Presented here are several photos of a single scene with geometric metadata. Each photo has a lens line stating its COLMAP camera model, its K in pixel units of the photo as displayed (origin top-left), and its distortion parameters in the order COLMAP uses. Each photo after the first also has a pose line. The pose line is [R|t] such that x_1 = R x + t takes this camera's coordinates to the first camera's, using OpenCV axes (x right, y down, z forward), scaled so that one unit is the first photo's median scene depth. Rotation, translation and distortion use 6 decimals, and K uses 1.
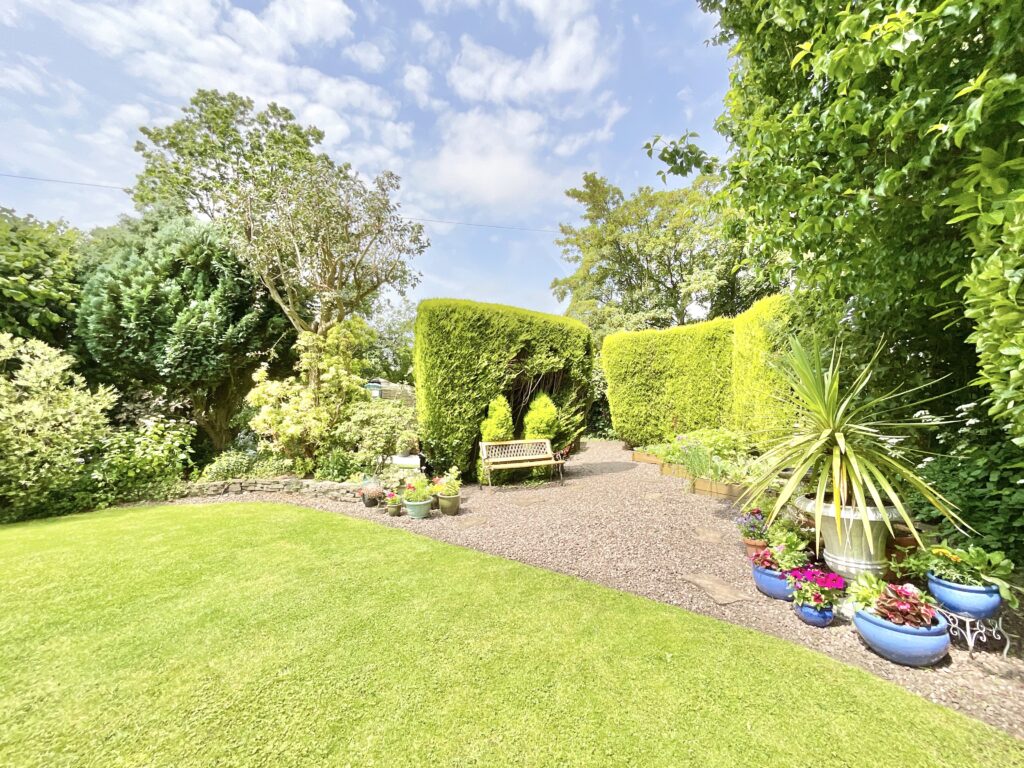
lens RADIAL K [[416.8, 0, 513.4], [0, 416.8, 383.7], [0, 0, 1]] dist [-0.006622, -0.000077]
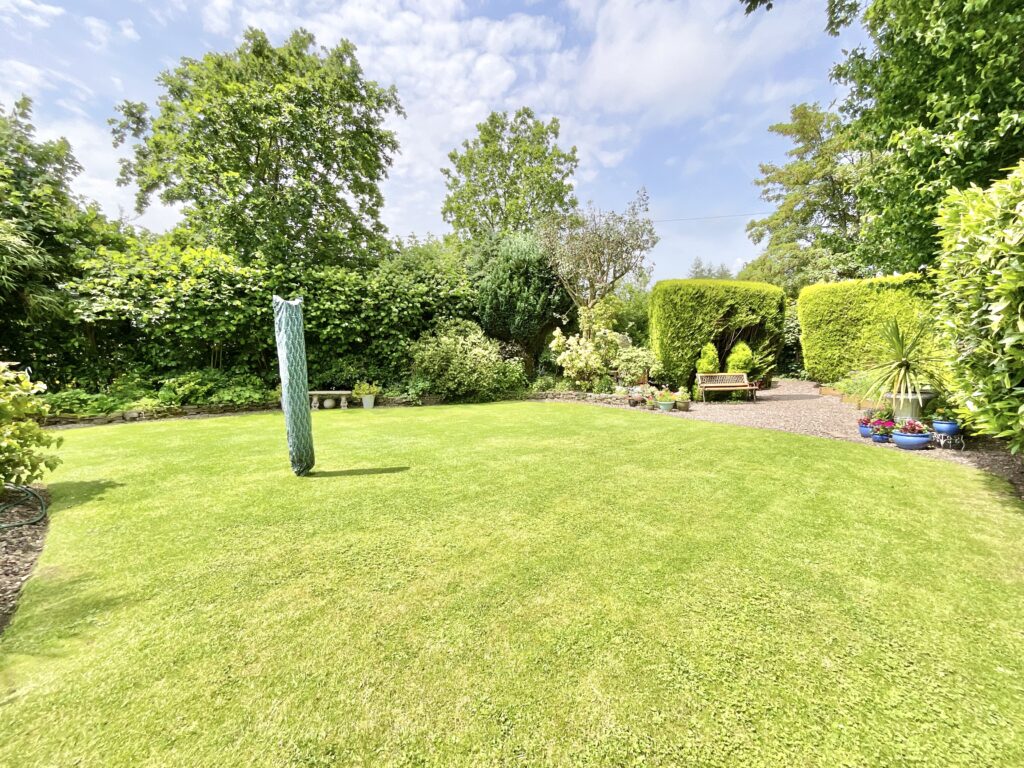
lens RADIAL K [[416.8, 0, 505.8], [0, 416.8, 382.2], [0, 0, 1]] dist [-0.006622, -0.000077]
pose [[0.915600, 0.024916, -0.401317, -0.098218], [0.026582, 0.992144, 0.122242, -0.034484], [0.401210, -0.122592, 0.907745, -0.656140]]
